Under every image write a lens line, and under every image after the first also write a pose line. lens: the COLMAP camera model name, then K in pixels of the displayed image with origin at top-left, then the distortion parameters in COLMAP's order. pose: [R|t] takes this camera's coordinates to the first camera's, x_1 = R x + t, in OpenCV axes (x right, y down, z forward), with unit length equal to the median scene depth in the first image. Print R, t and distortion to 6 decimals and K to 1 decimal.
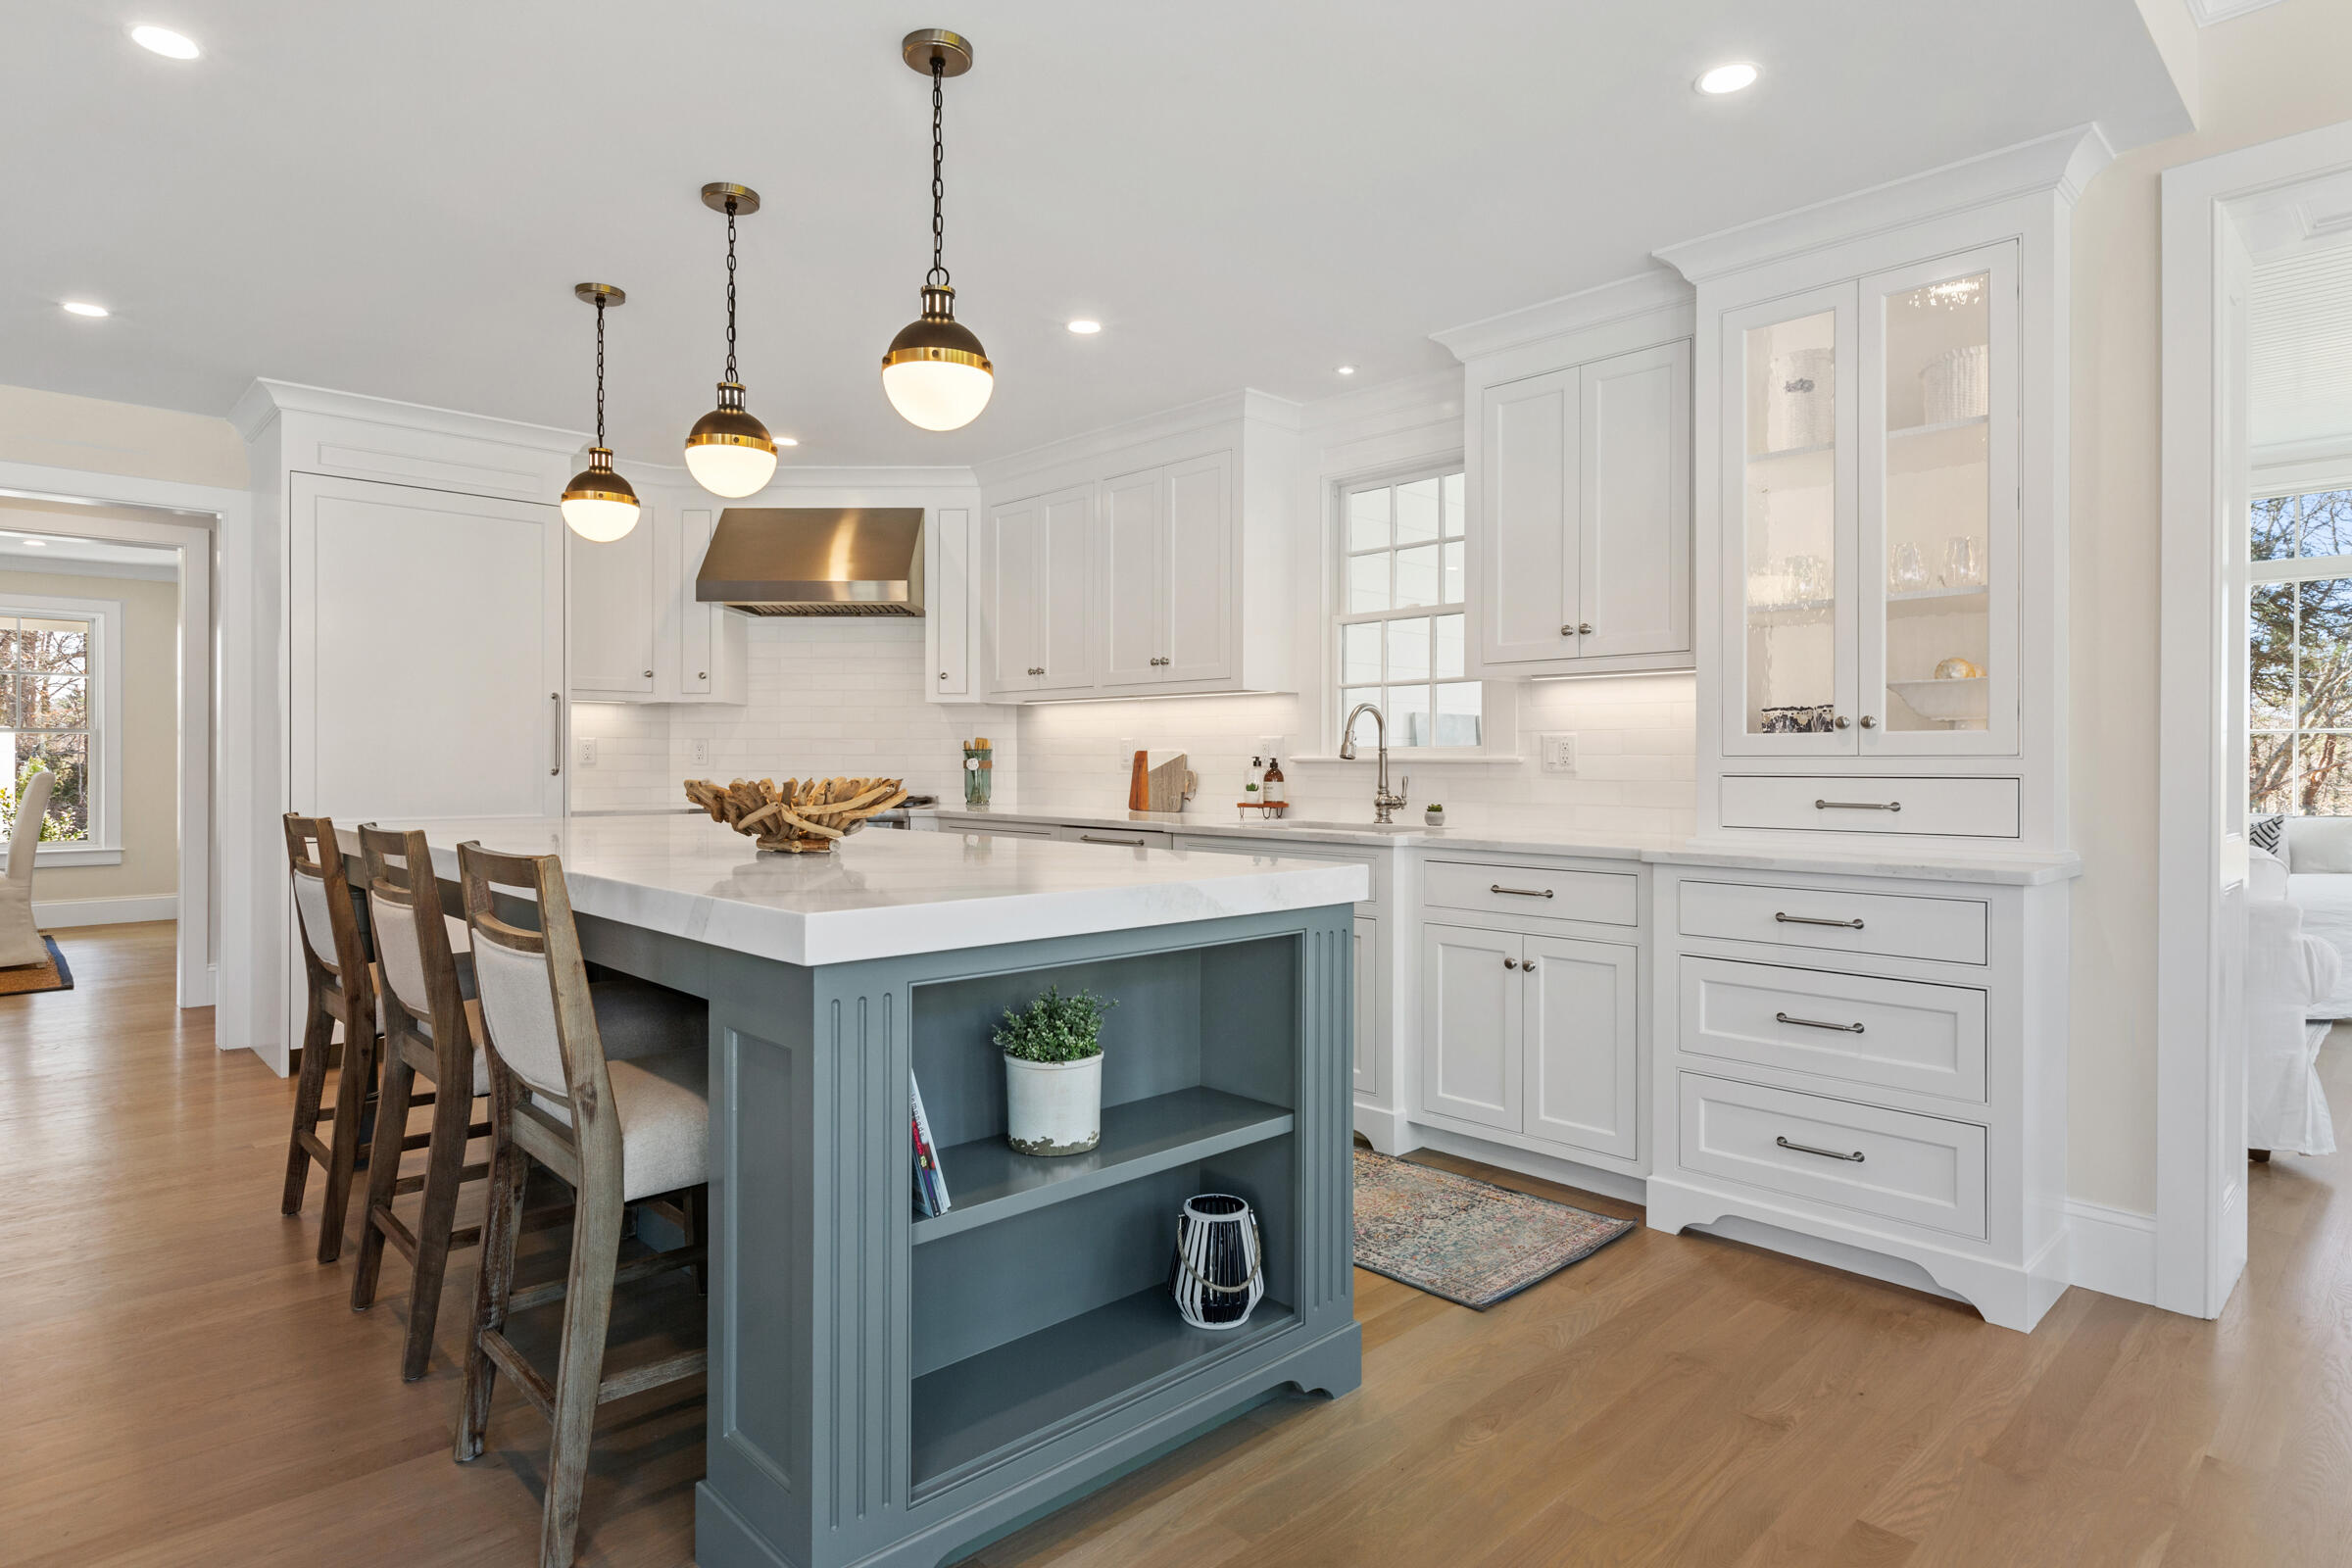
lens RADIAL K [[1241.8, 0, 1133.5], [0, 1241.8, 777.5], [0, 0, 1]] dist [0.005422, -0.000711]
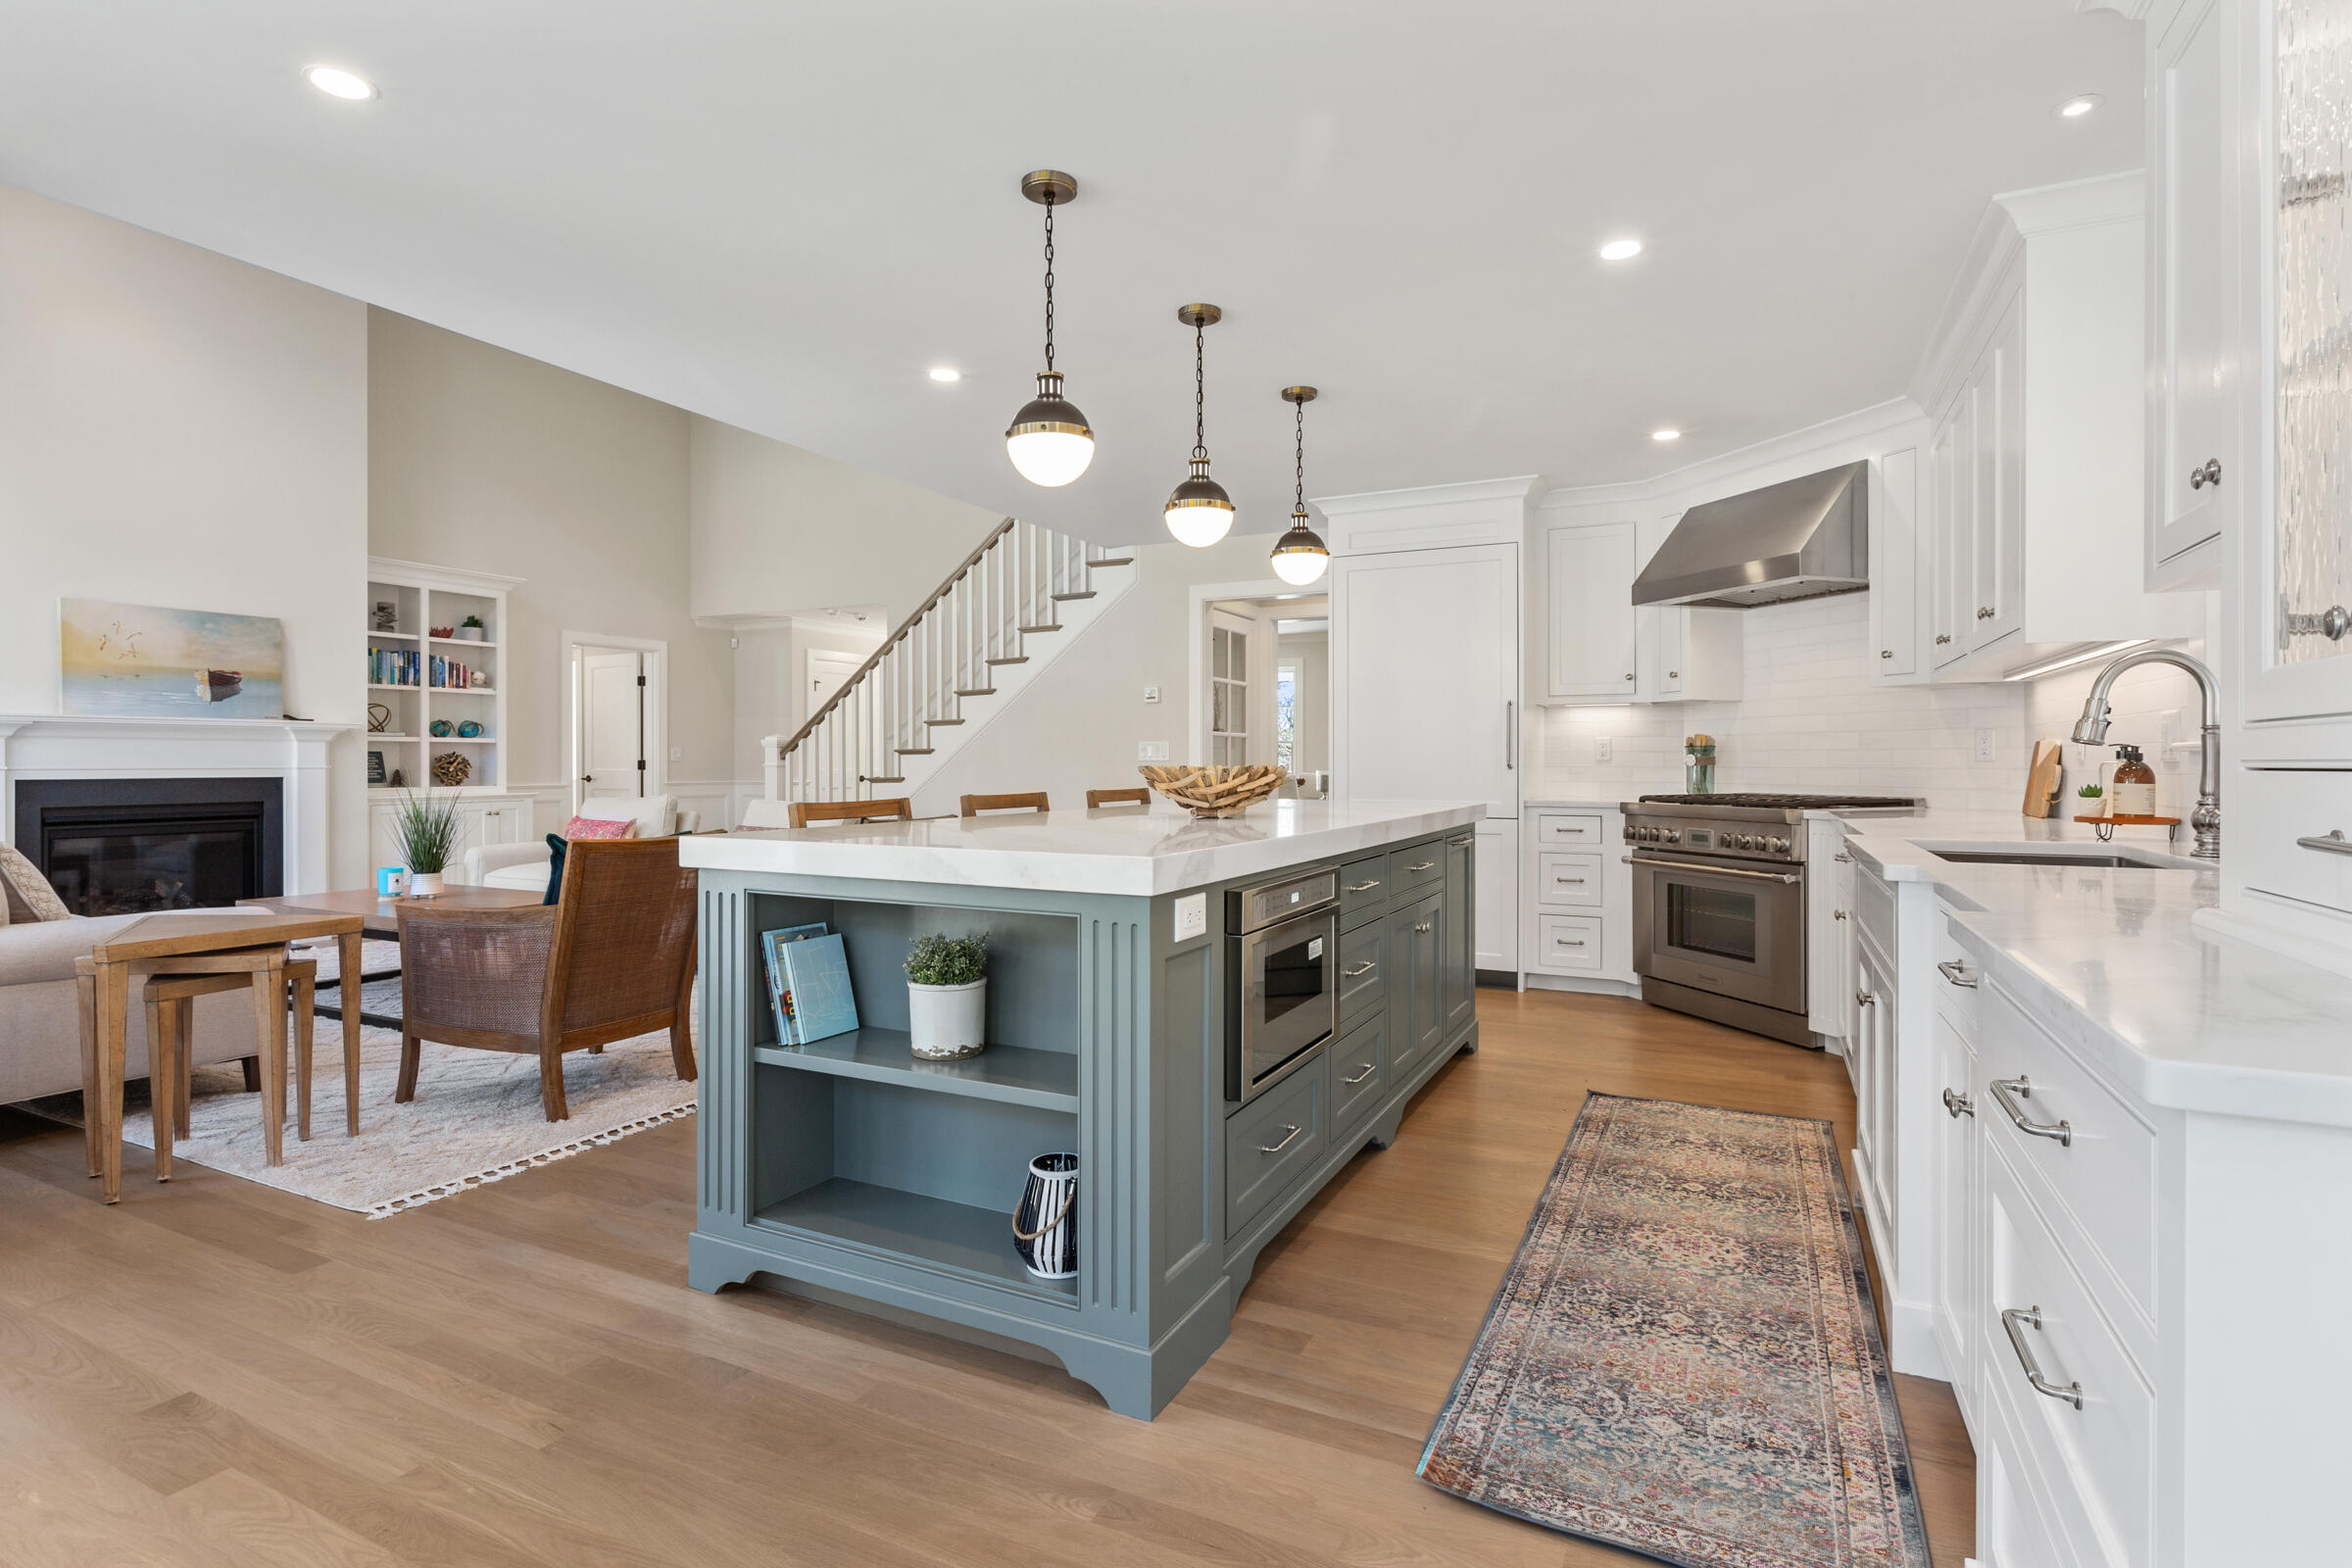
lens RADIAL K [[1128.2, 0, 1169.2], [0, 1128.2, 768.0], [0, 0, 1]] dist [-0.003712, 0.000186]
pose [[0.368176, 0.004264, -0.929746, 0.503192], [-0.013714, 0.999906, -0.000845, 0.002909], [0.929655, 0.013061, 0.368200, 0.366785]]
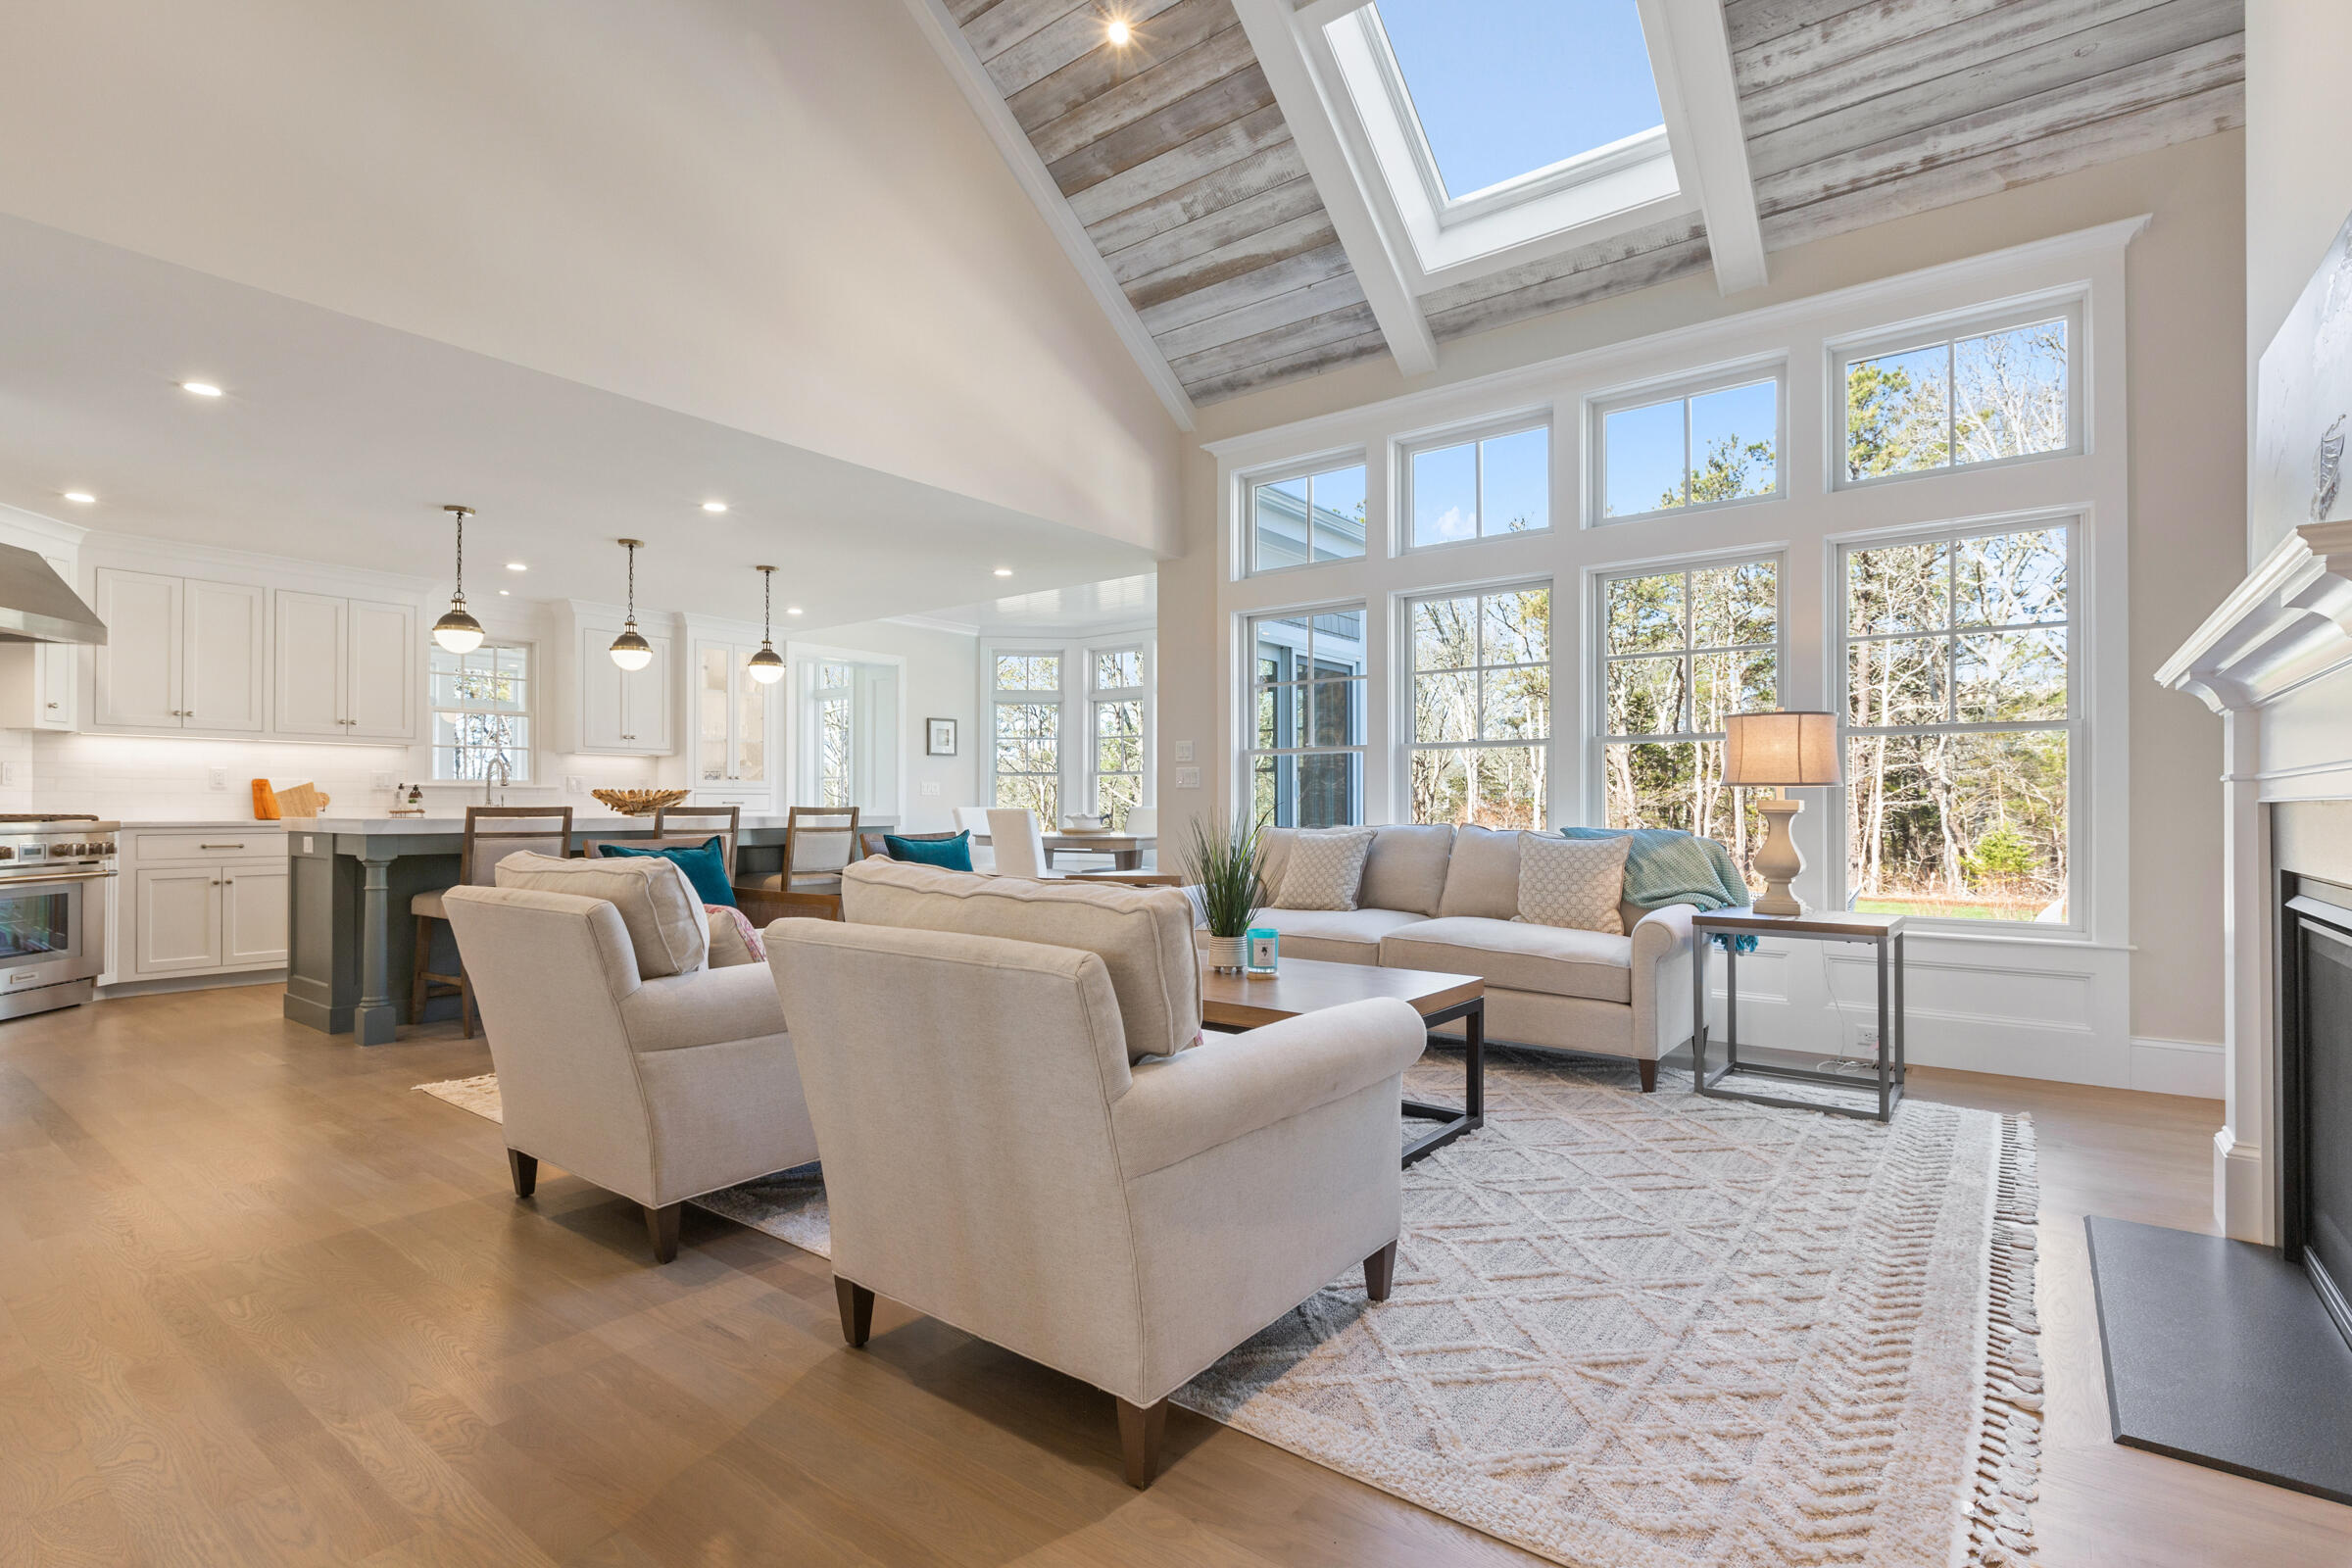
lens RADIAL K [[1128.2, 0, 1163.7], [0, 1128.2, 798.9], [0, 0, 1]] dist [-0.003712, 0.000186]
pose [[-0.170689, 0.006222, 0.985305, -1.745458], [0.016084, 0.999864, -0.003527, 0.028452], [-0.985194, 0.015246, -0.170766, 0.256034]]
